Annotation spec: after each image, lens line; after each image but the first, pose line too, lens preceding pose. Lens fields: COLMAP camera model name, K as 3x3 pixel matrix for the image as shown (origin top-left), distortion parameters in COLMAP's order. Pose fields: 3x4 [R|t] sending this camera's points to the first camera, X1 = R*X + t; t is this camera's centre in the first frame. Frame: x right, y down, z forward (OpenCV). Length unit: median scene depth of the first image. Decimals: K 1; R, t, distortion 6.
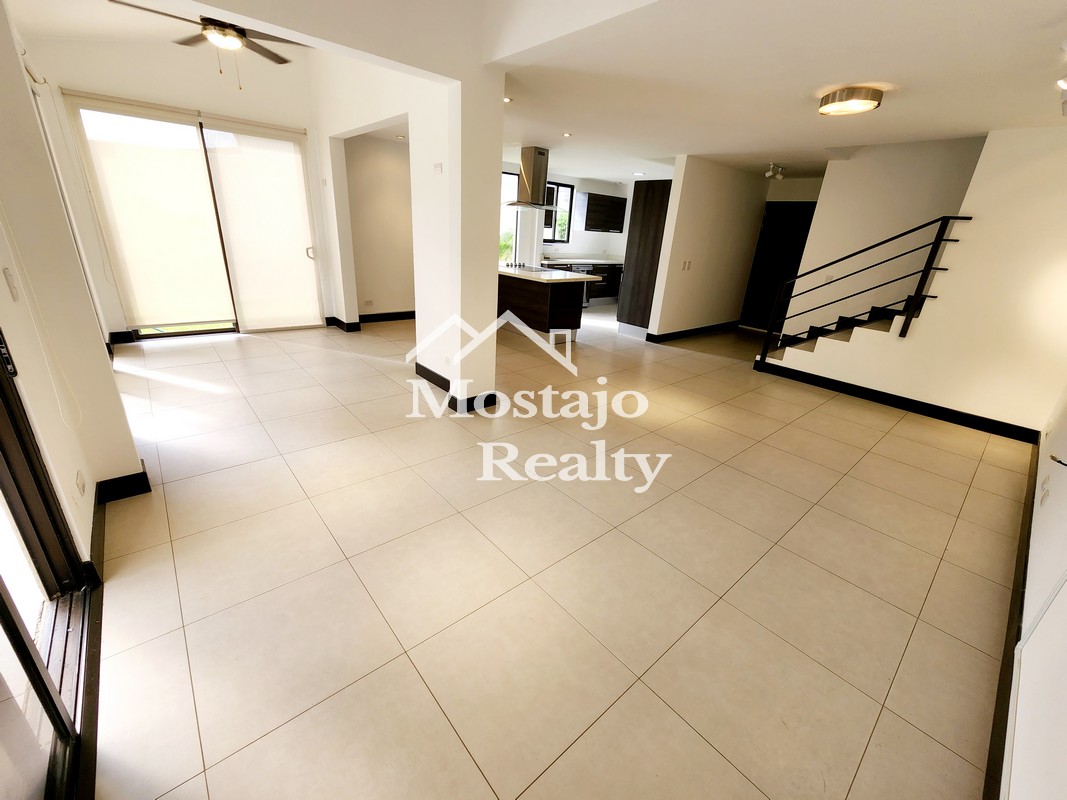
lens RADIAL K [[437.3, 0, 533.8], [0, 437.3, 401.3], [0, 0, 1]] dist [-0.004670, -0.000568]
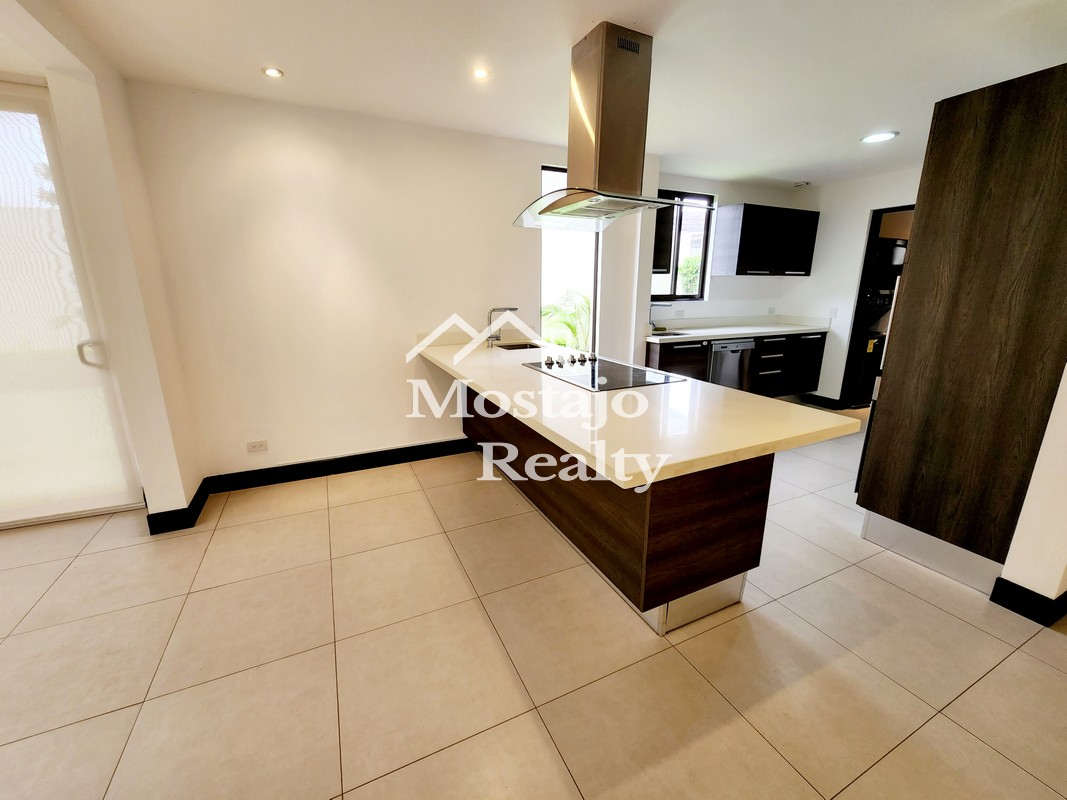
lens RADIAL K [[437.3, 0, 529.2], [0, 437.3, 395.7], [0, 0, 1]] dist [-0.004670, -0.000568]
pose [[0.960374, 0.005533, -0.278660, 0.050919], [-0.044538, 0.990002, -0.133840, -0.334285], [0.275133, 0.140948, 0.951018, 0.912931]]
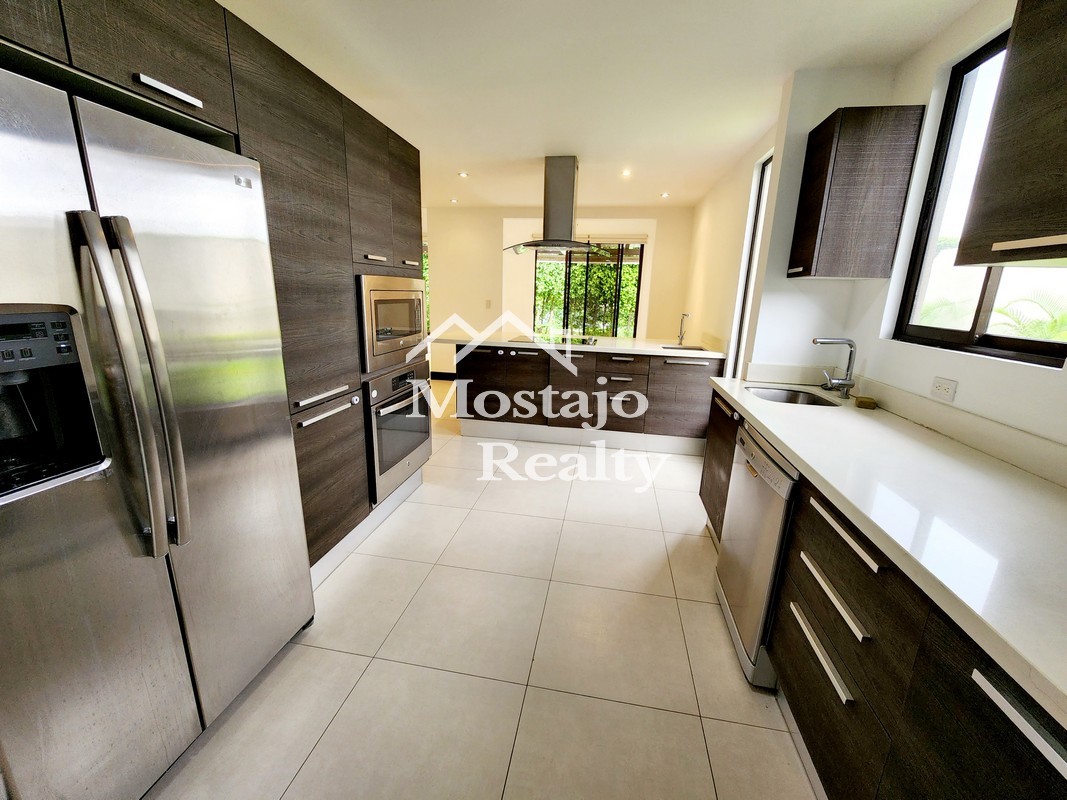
lens RADIAL K [[437.3, 0, 534.2], [0, 437.3, 398.3], [0, 0, 1]] dist [-0.004670, -0.000568]
pose [[-0.775135, 0.065254, -0.628417, 0.559295], [-0.307650, 0.829778, 0.465640, -0.721736], [0.551831, 0.554266, -0.623114, 1.970527]]
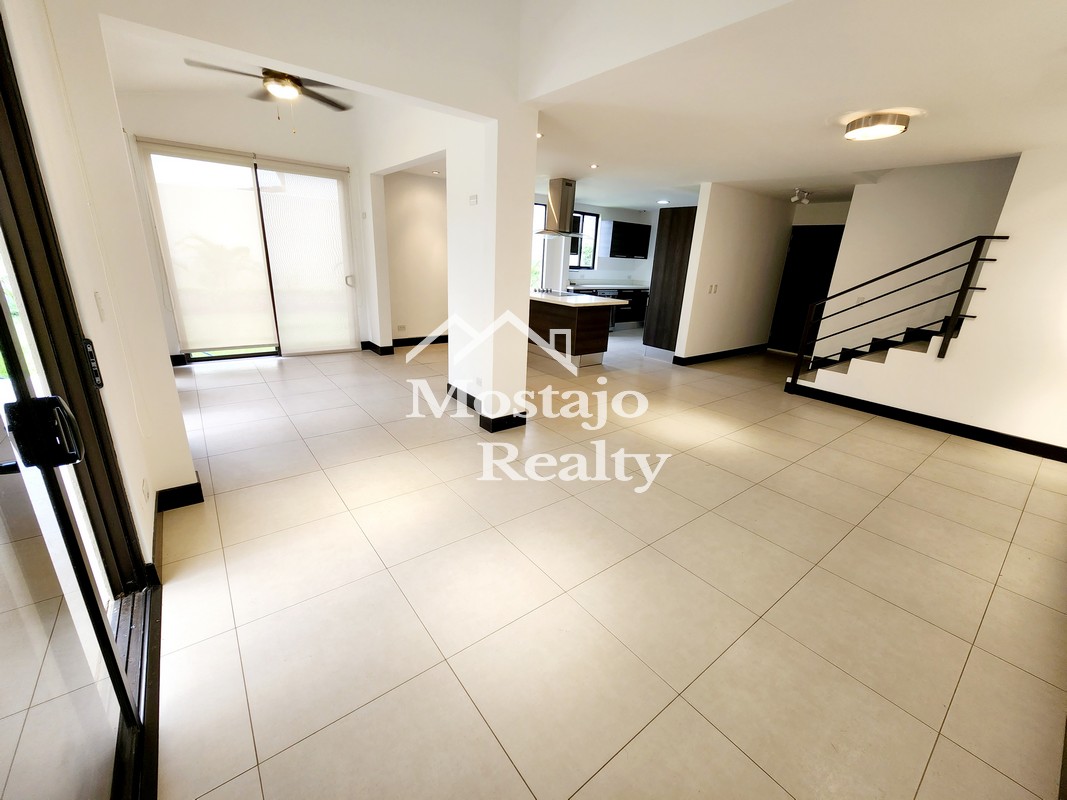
lens RADIAL K [[437.3, 0, 533.6], [0, 437.3, 400.5], [0, 0, 1]] dist [-0.004670, -0.000568]
pose [[0.998600, 0.002406, -0.052833, -0.013017], [-0.005555, 0.998211, -0.059525, 0.011196], [0.052595, 0.059736, 0.996828, -0.013750]]
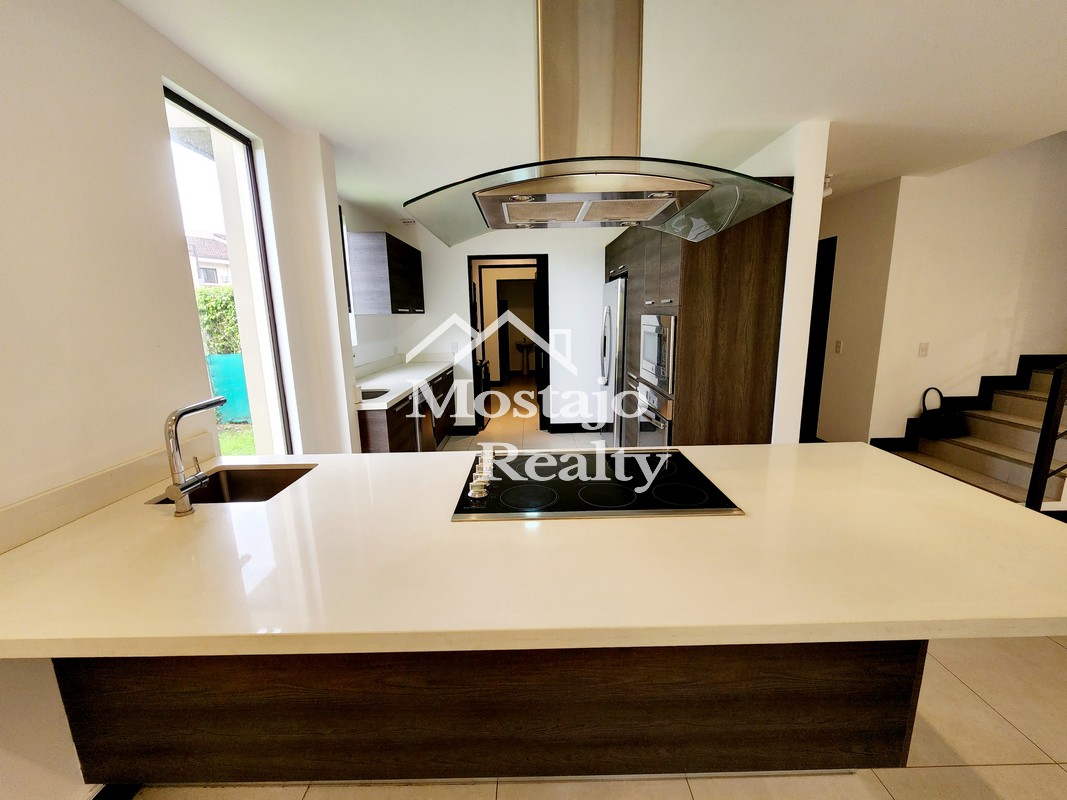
lens RADIAL K [[437.3, 0, 532.4], [0, 437.3, 392.8], [0, 0, 1]] dist [-0.004670, -0.000568]
pose [[0.654078, -0.215701, 0.725020, -0.265373], [0.339124, 0.940378, -0.026169, -0.506829], [-0.676148, 0.262988, 0.688230, 1.230273]]
